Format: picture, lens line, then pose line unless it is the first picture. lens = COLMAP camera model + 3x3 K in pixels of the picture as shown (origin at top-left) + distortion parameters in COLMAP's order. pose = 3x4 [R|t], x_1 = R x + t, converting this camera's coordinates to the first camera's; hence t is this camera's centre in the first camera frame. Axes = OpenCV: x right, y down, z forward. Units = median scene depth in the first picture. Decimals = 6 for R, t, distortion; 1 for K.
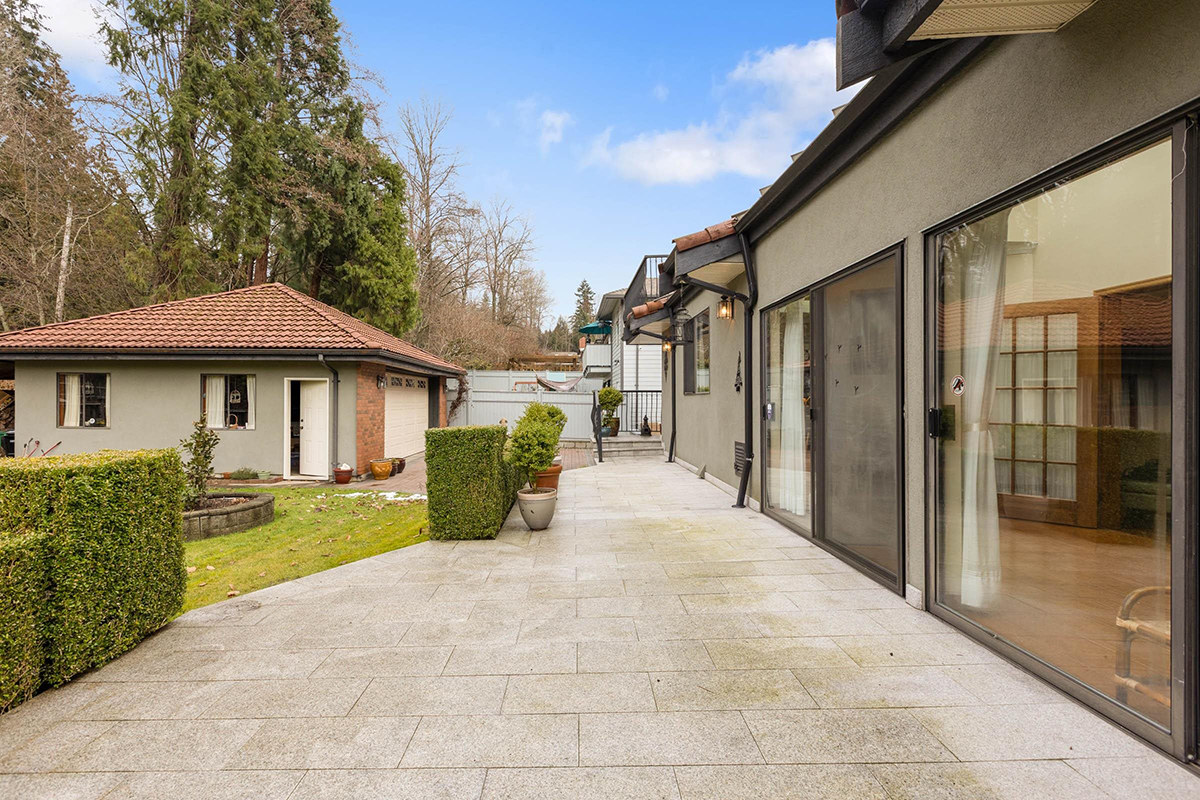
lens RADIAL K [[564.9, 0, 557.7], [0, 564.9, 400.1], [0, 0, 1]] dist [0.001017, 0.000267]
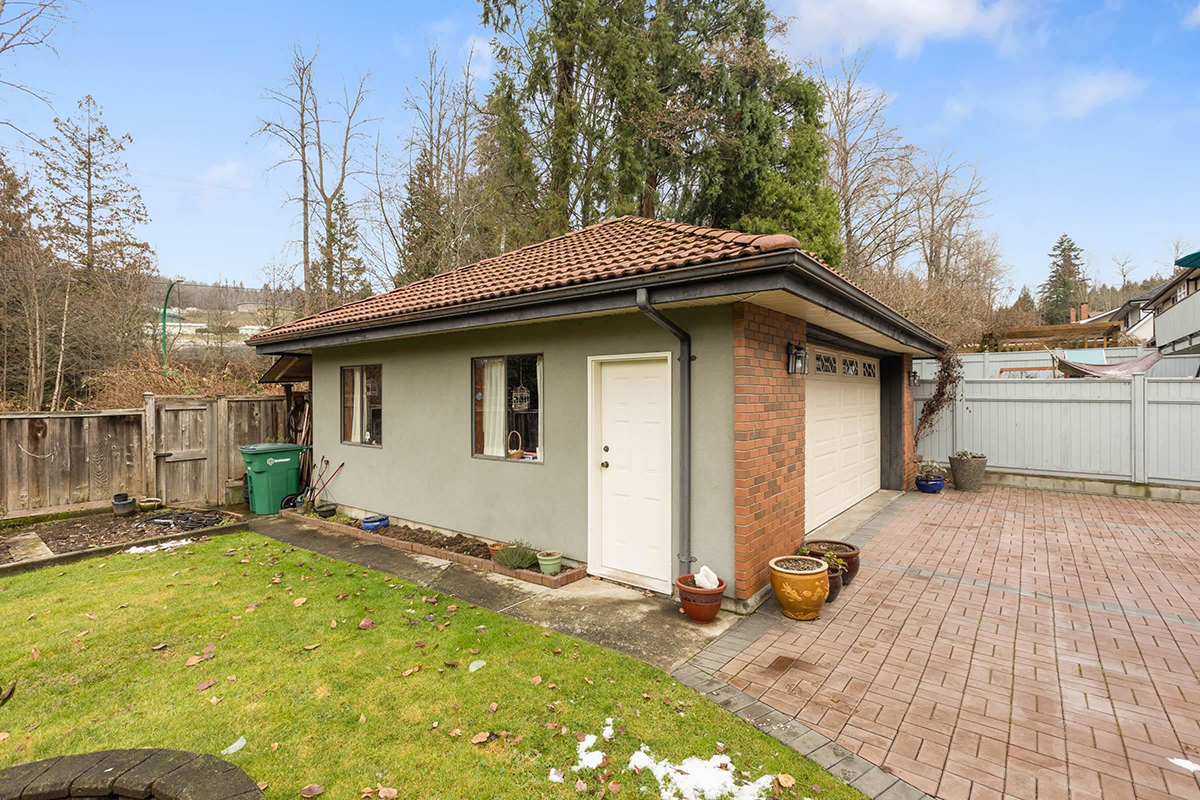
lens RADIAL K [[561.3, 0, 600.0], [0, 561.3, 400.0], [0, 0, 1]] dist [0.000564, -0.000094]
pose [[0.808371, -0.005323, -0.588650, -0.149885], [0.008256, 0.999963, 0.002296, -0.003433], [0.588616, -0.006715, 0.808385, 0.467606]]
